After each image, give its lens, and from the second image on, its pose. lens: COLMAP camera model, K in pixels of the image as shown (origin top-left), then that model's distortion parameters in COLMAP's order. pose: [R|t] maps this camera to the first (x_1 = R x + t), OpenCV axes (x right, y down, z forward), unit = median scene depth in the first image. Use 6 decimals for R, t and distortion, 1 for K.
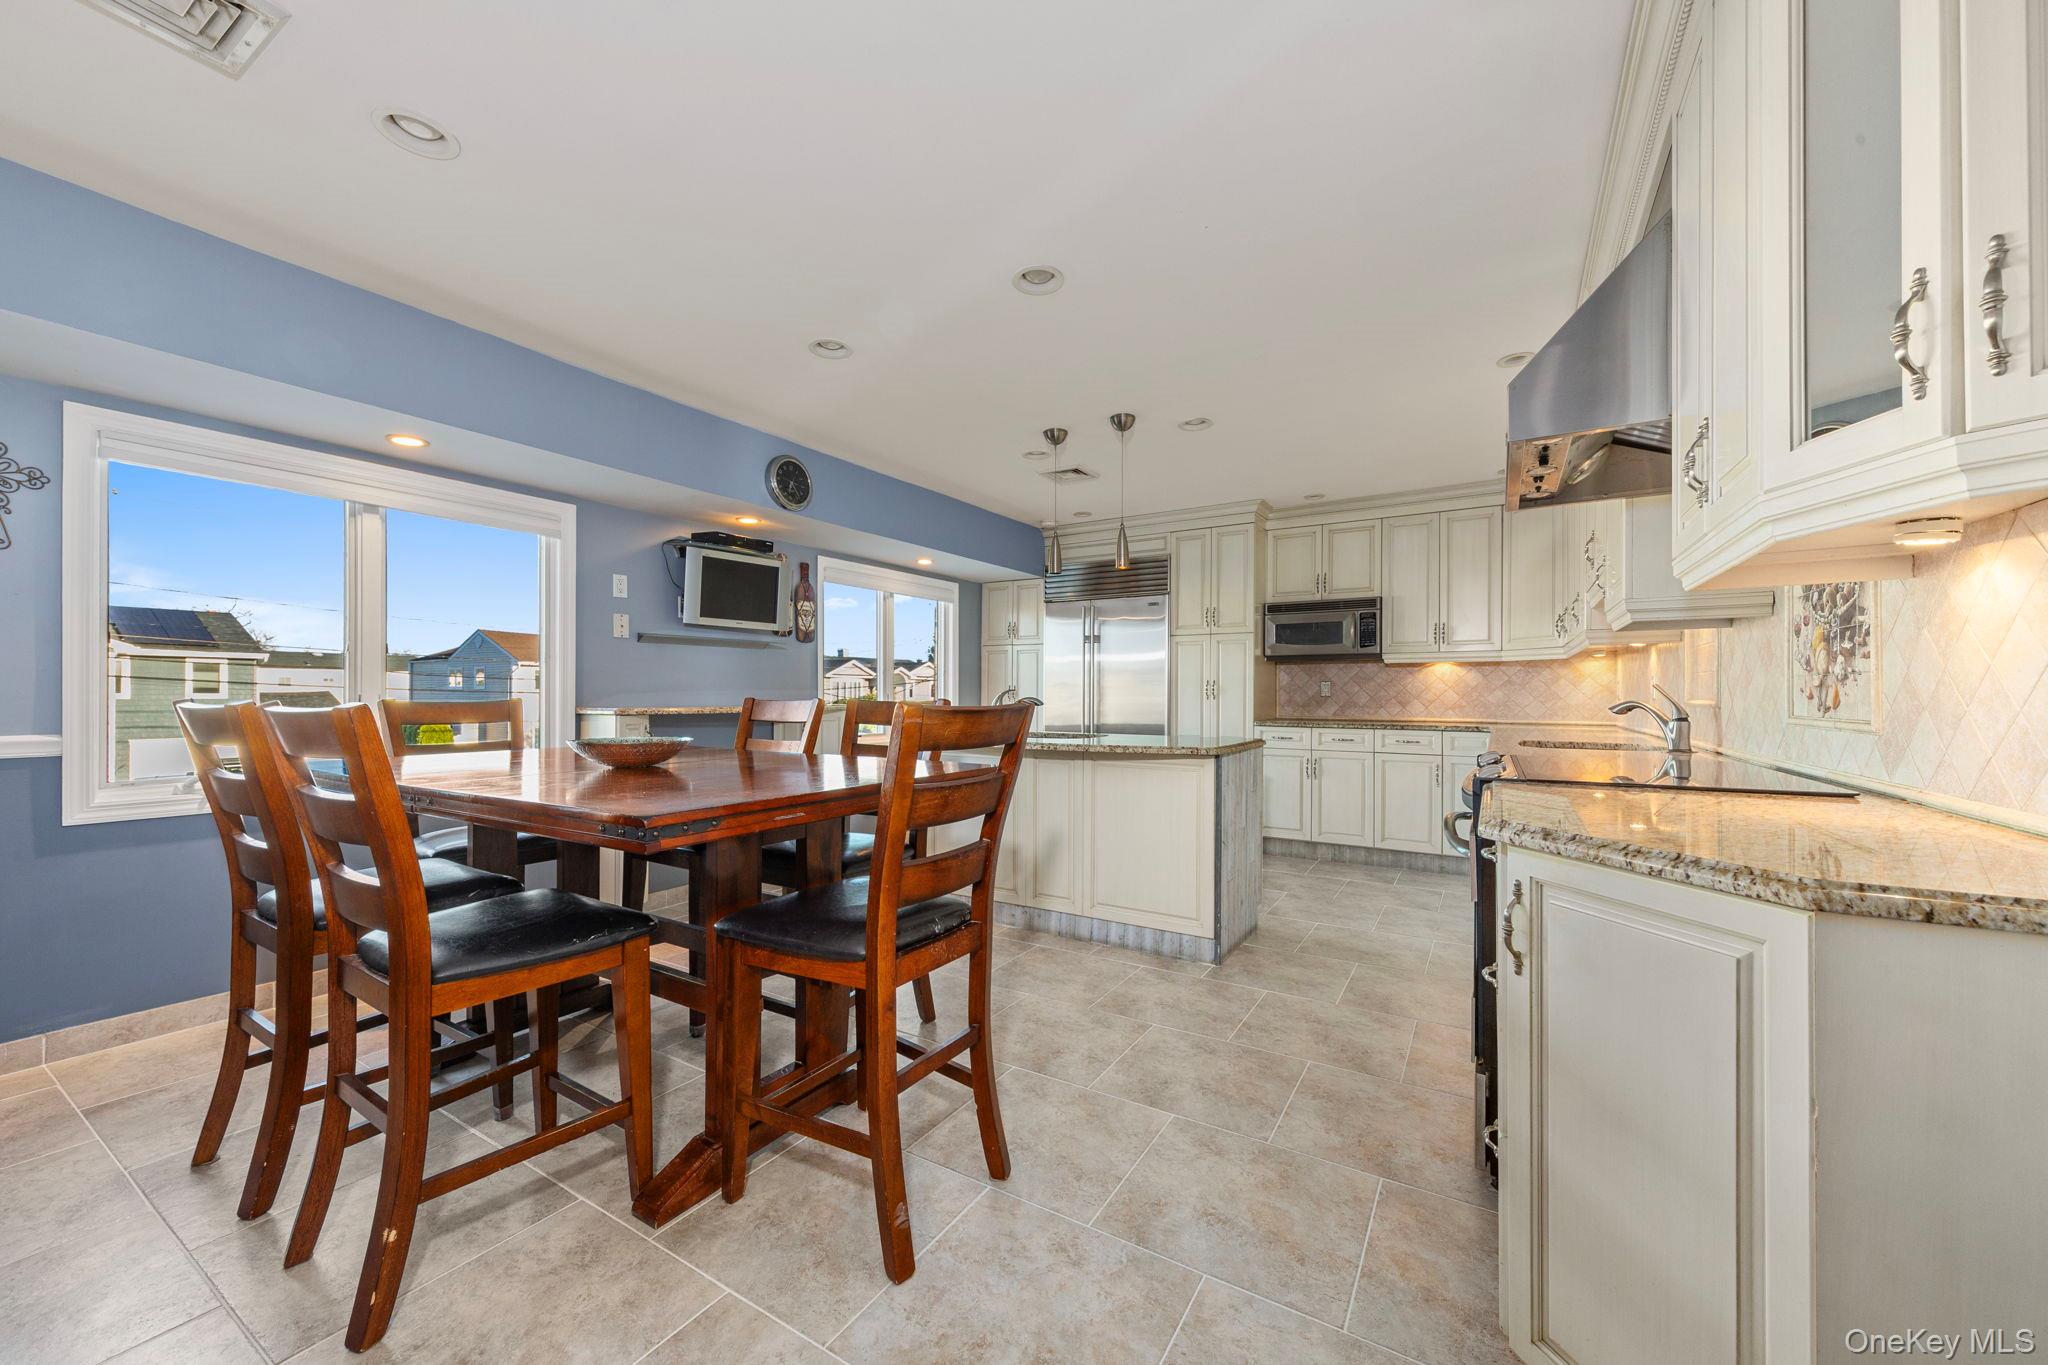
lens RADIAL K [[765.0, 0, 1022.9], [0, 765.0, 691.3], [0, 0, 1]] dist [0.000365, 0.000226]
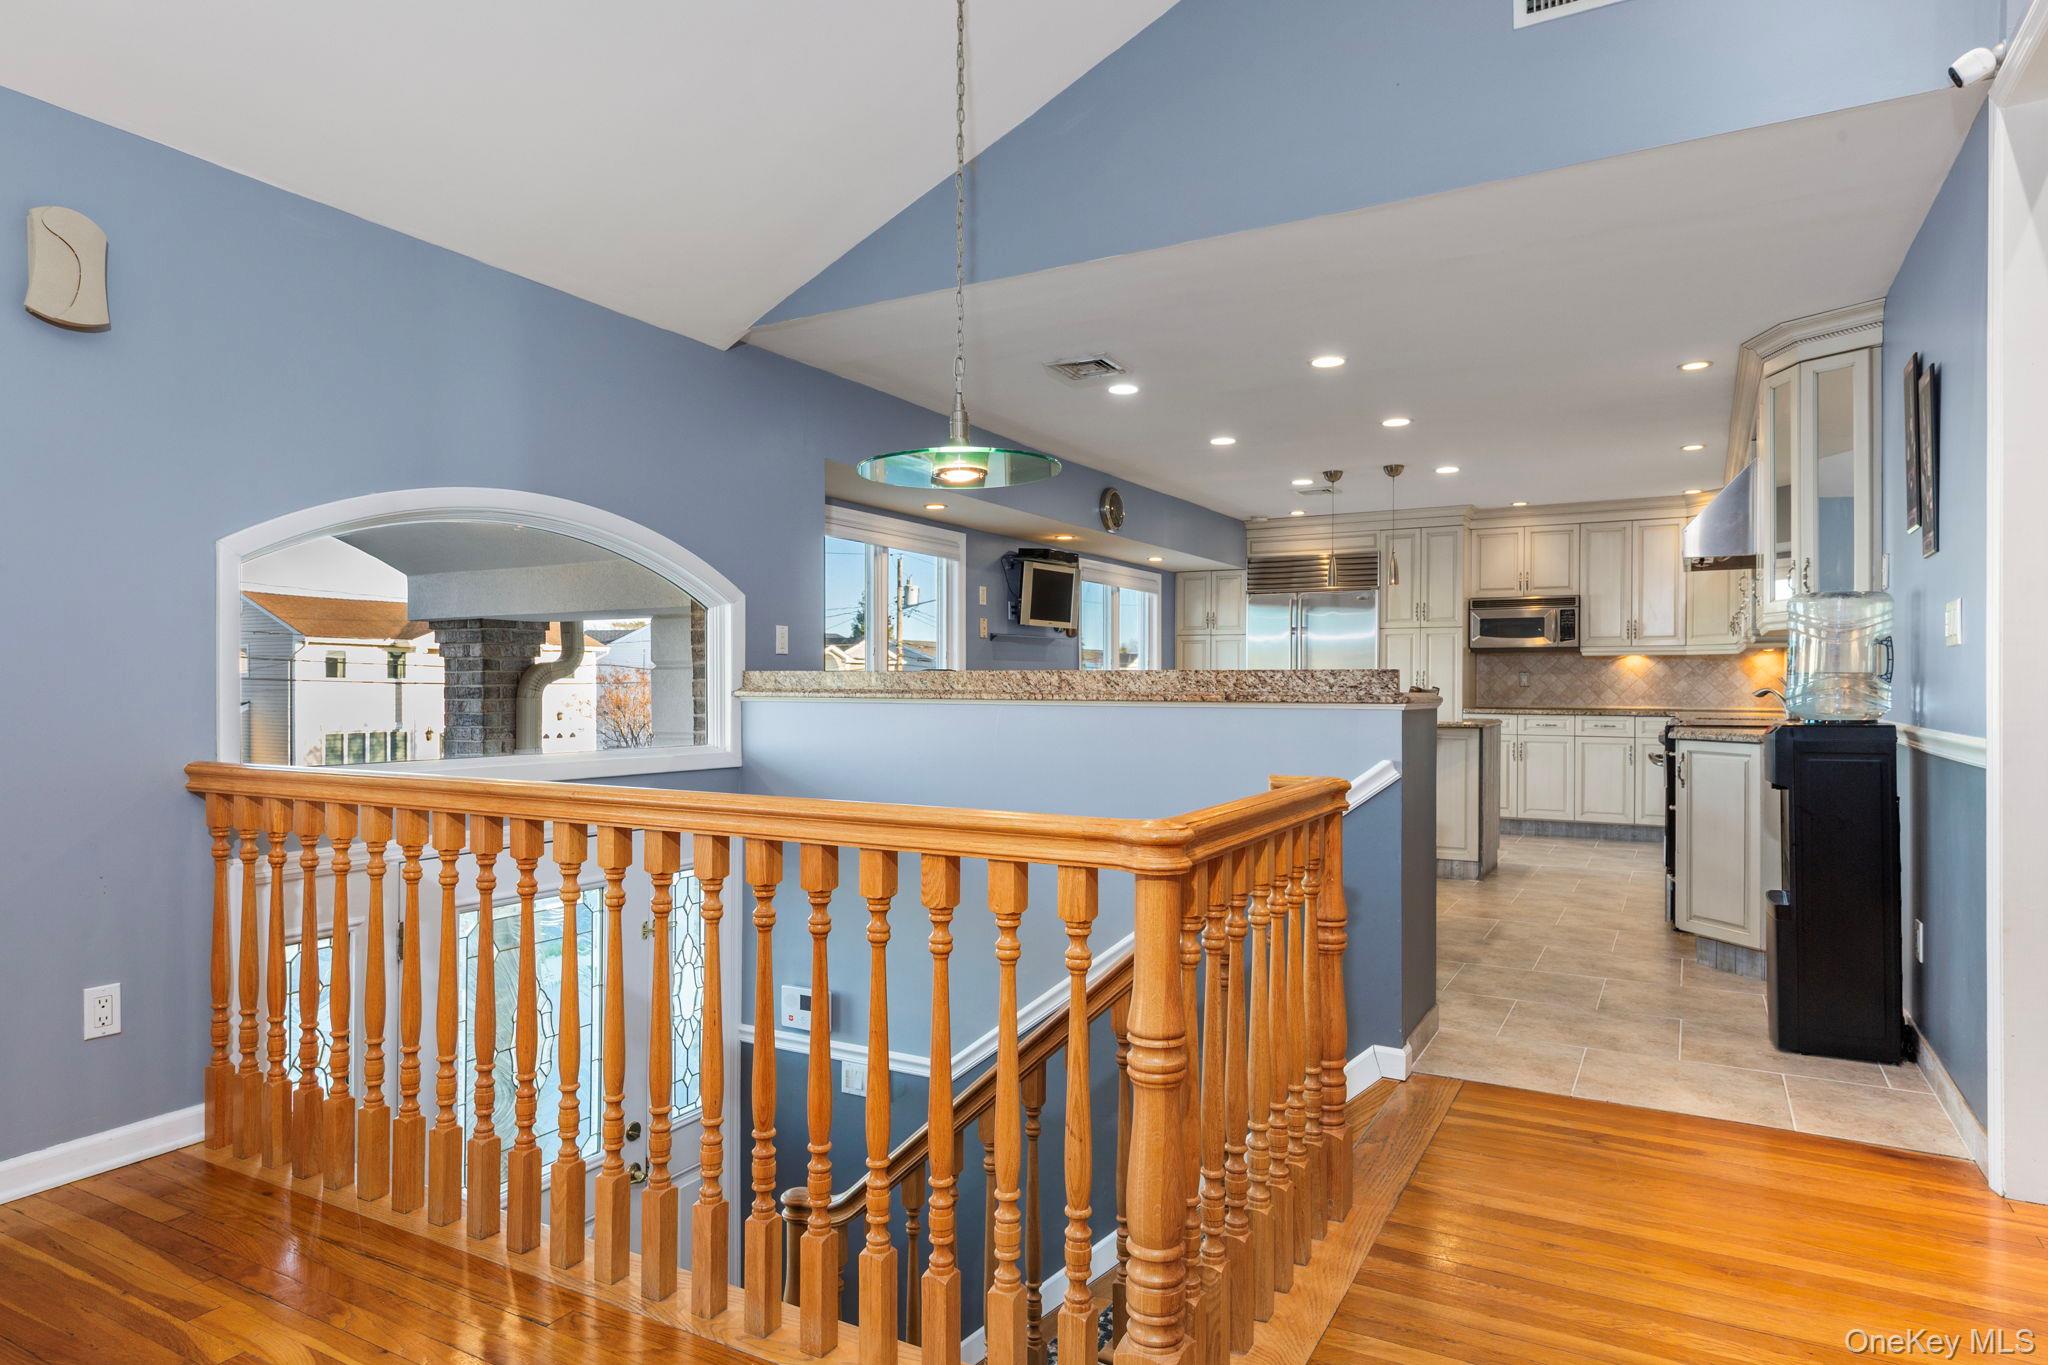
lens RADIAL K [[1170.2, 0, 1032.8], [0, 1170.2, 688.6], [0, 0, 1]] dist [0.005523, -0.001571]
pose [[0.999030, -0.000002, 0.044030, -0.397008], [-0.000317, 0.999974, 0.007242, -0.001581], [-0.044029, -0.007249, 0.999004, -0.658294]]
